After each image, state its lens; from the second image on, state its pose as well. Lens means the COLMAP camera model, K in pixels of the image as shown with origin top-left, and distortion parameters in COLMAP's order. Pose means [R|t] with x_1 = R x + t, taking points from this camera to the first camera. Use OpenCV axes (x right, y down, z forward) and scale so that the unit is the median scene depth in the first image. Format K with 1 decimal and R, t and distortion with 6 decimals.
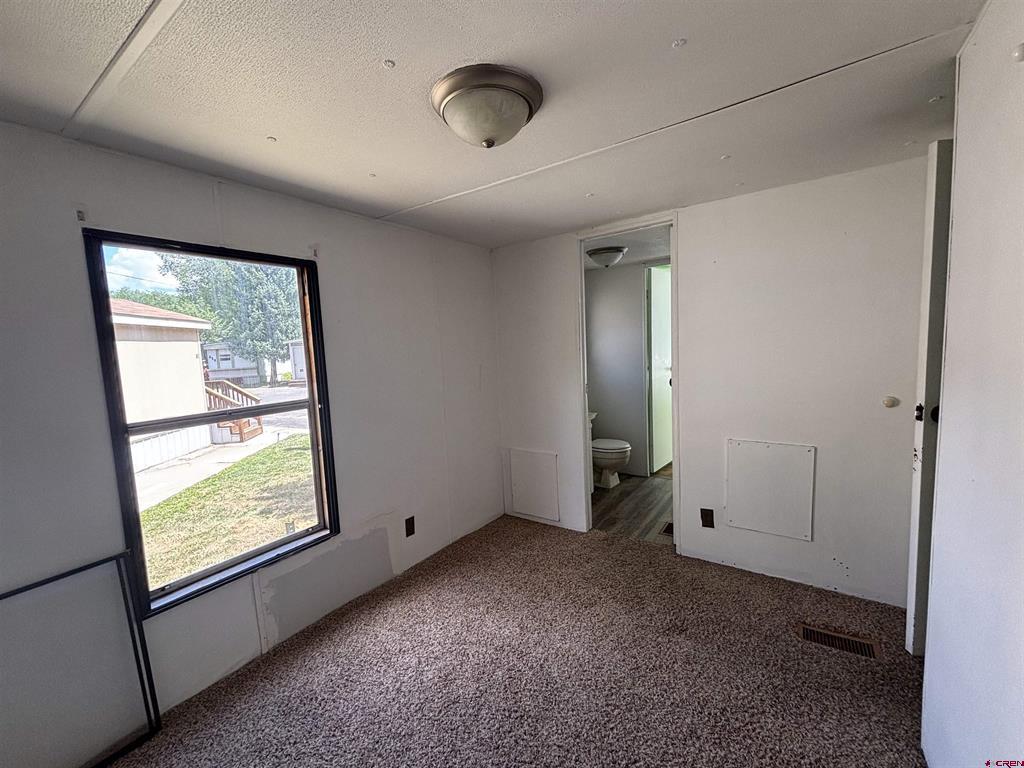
lens RADIAL K [[416.6, 0, 510.9], [0, 416.6, 386.1], [0, 0, 1]] dist [-0.004281, 0.001604]
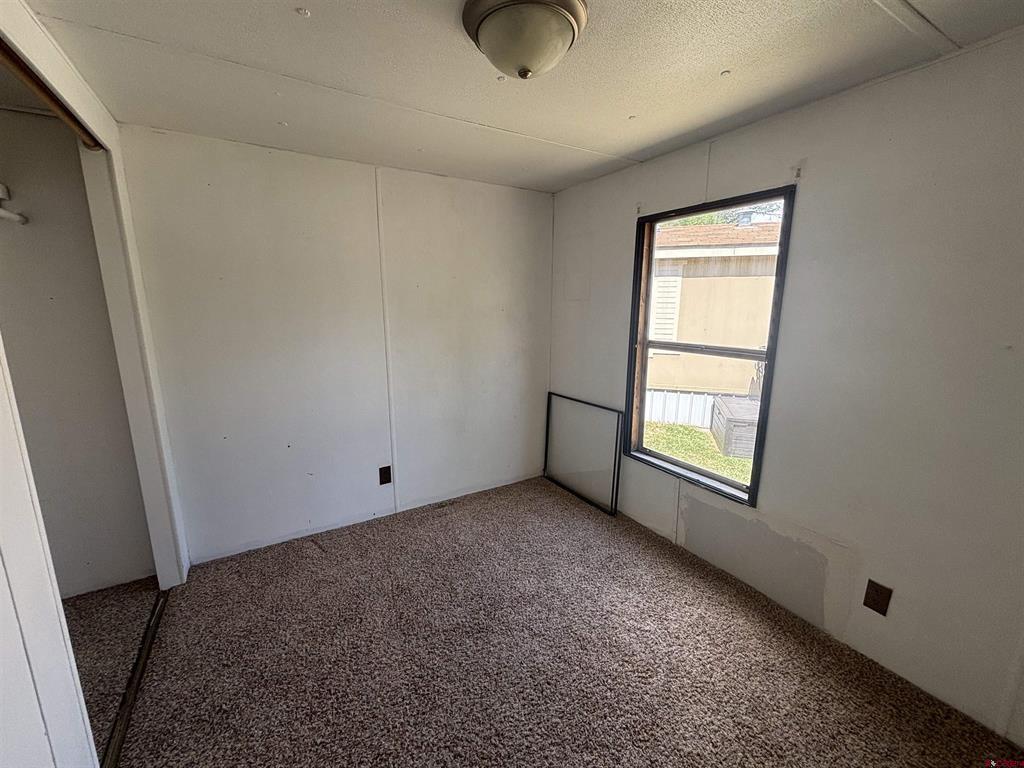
lens RADIAL K [[416.6, 0, 506.6], [0, 416.6, 384.6], [0, 0, 1]] dist [-0.004281, 0.001604]
pose [[-0.413247, 0.235399, -0.879667, 0.586968], [-0.059224, 0.957017, 0.283920, -0.132297], [0.908691, 0.169426, -0.381544, 0.916086]]
